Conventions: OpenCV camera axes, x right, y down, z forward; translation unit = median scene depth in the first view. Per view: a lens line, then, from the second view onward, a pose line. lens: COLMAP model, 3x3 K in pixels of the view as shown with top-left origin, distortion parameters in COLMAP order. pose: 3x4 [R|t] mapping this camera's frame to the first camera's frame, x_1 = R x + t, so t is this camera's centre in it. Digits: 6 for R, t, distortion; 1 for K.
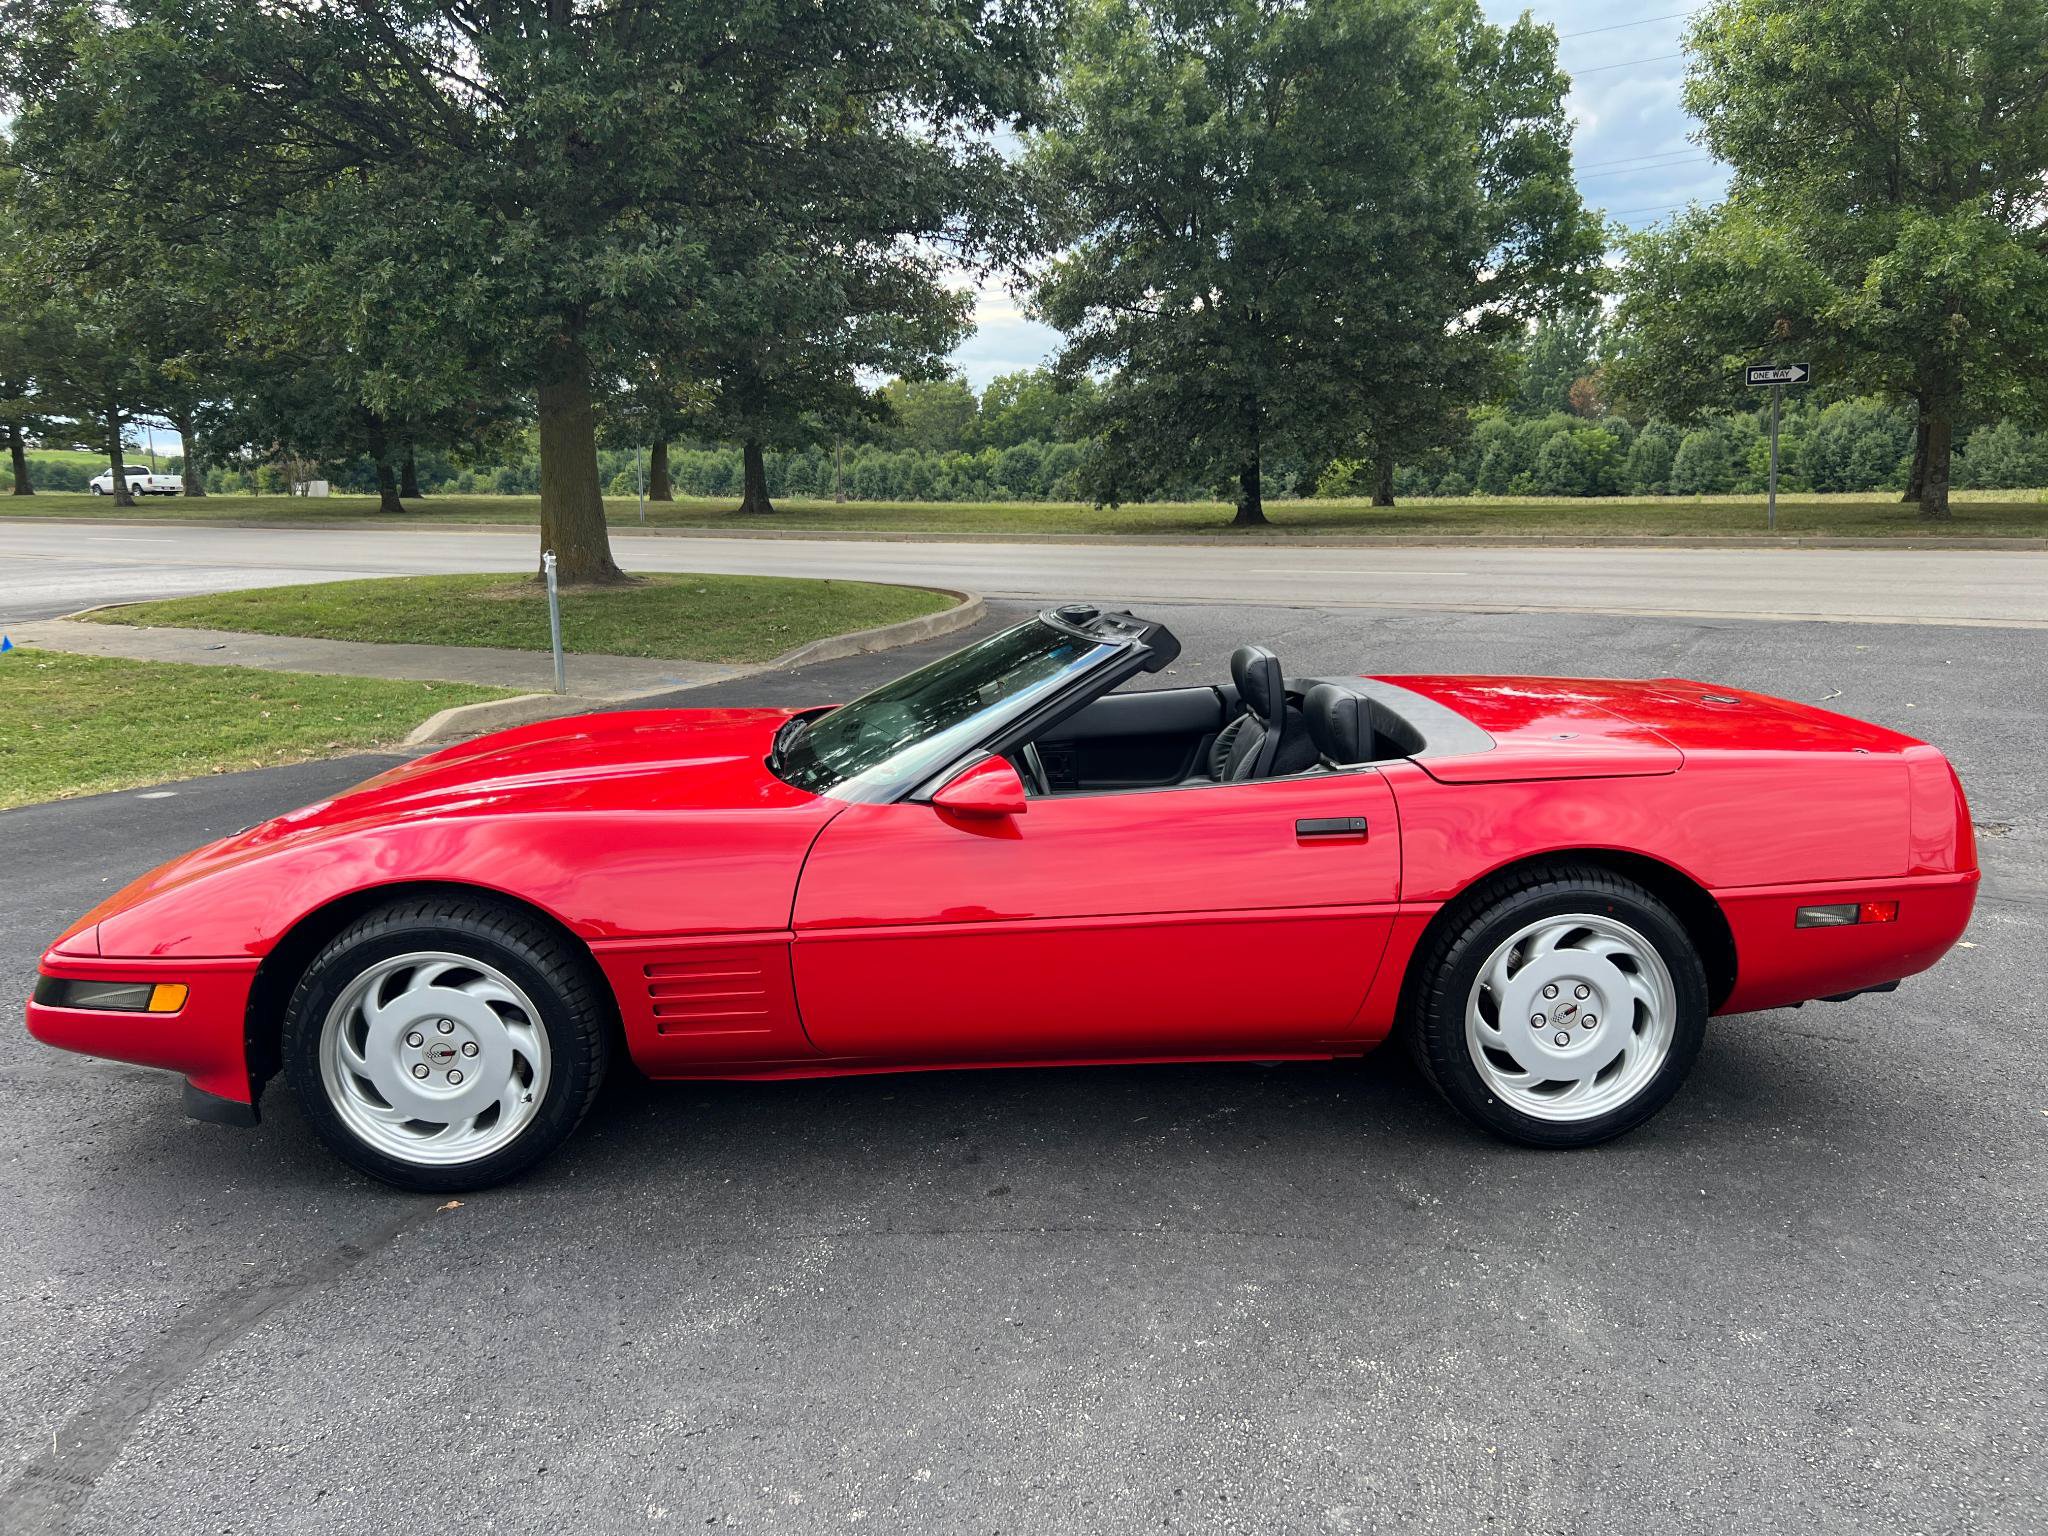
lens RADIAL K [[1553.9, 0, 1042.4], [0, 1553.9, 763.0], [0, 0, 1]] dist [0.043166, -0.048178]
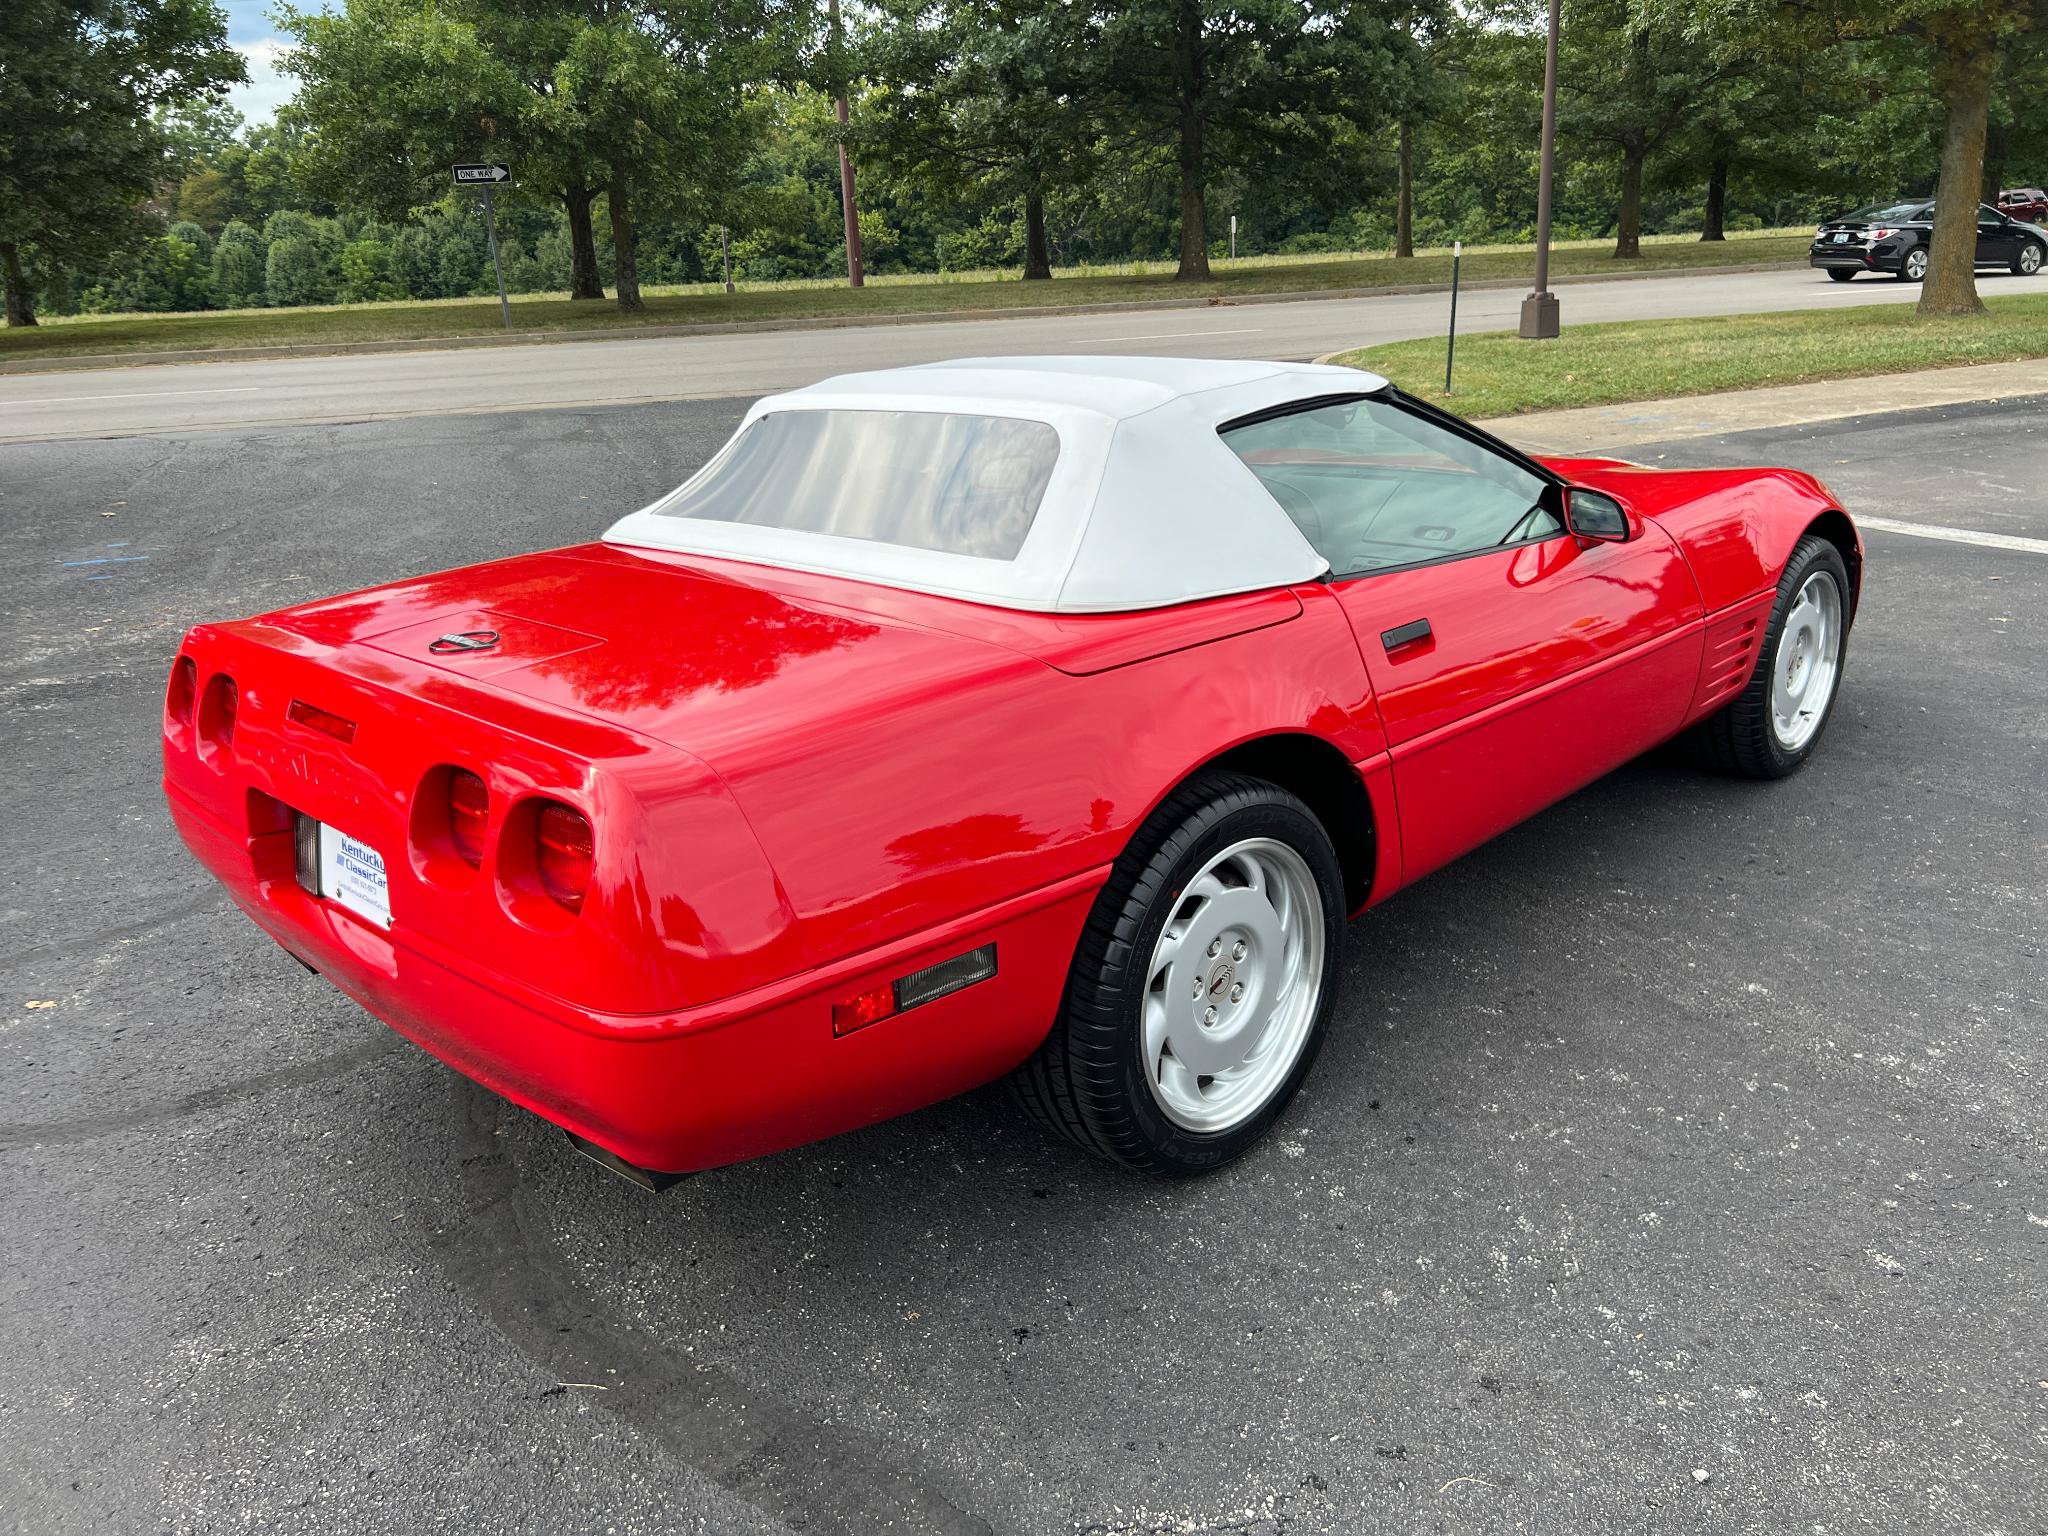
lens RADIAL K [[1553.9, 0, 1027.5], [0, 1553.9, 743.6], [0, 0, 1]] dist [0.043166, -0.048178]
pose [[0.675374, -0.237551, 0.698168, -0.088343], [0.164778, 0.971375, 0.171112, -0.000678], [-0.718831, -0.000521, 0.695185, 0.022825]]
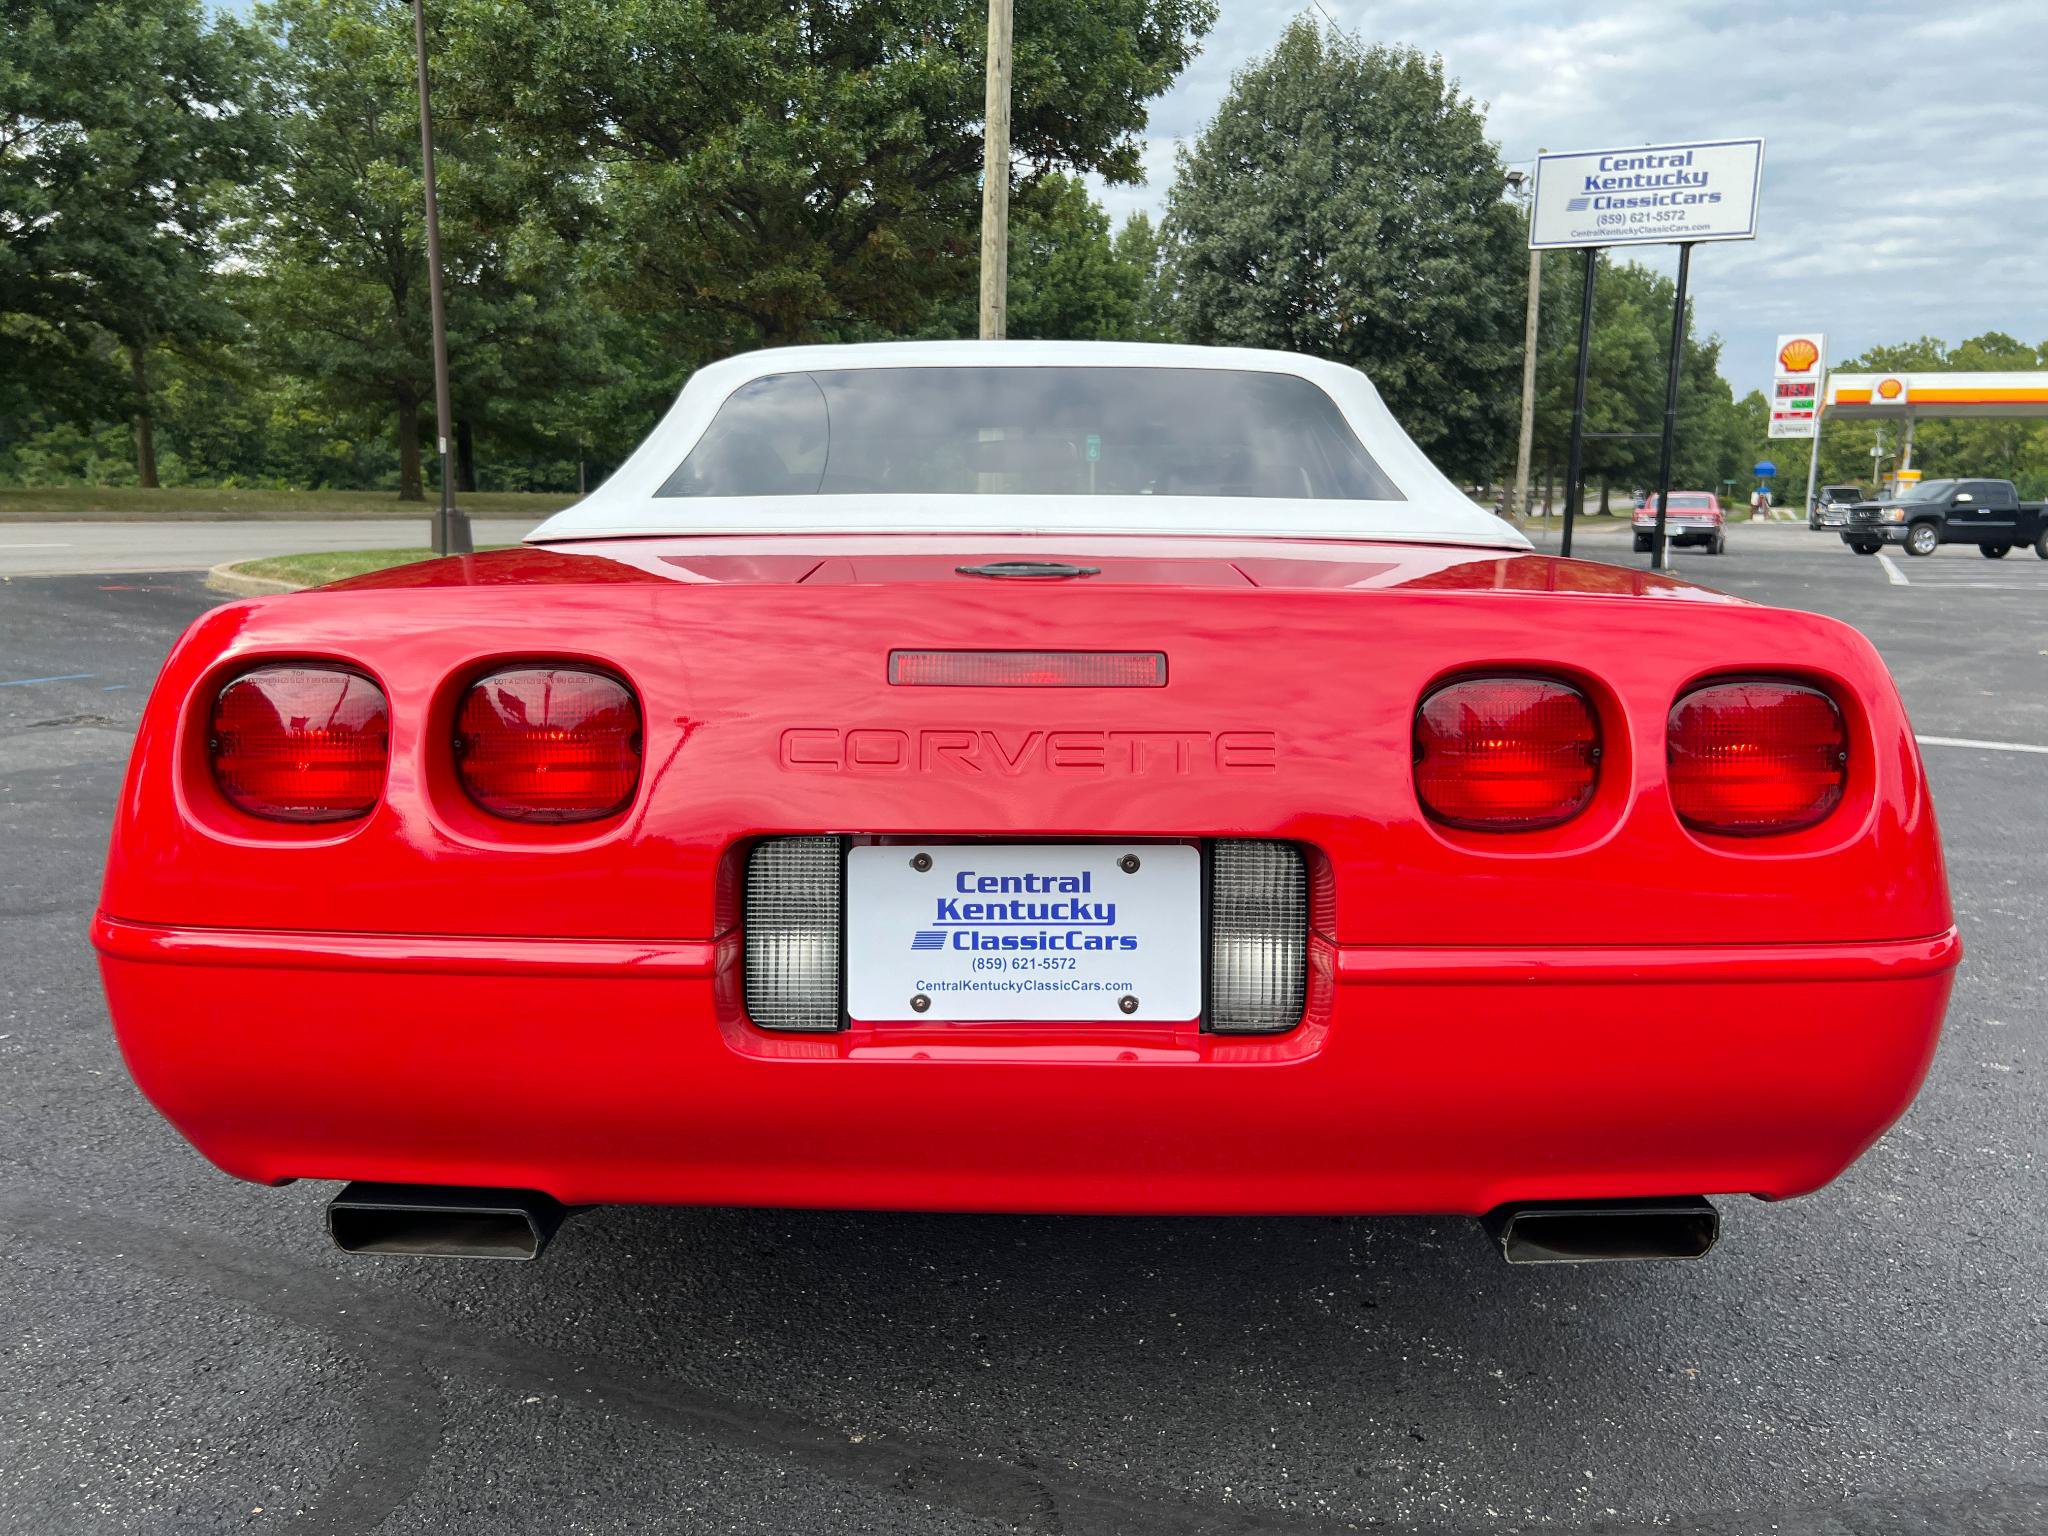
lens RADIAL K [[1553.9, 0, 1028.0], [0, 1553.9, 768.8], [0, 0, 1]] dist [0.043166, -0.048178]
pose [[-0.031043, -0.159946, 0.986637, -0.102111], [0.162721, 0.973136, 0.162877, 0.001477], [-0.986184, 0.165603, -0.004183, 0.105948]]
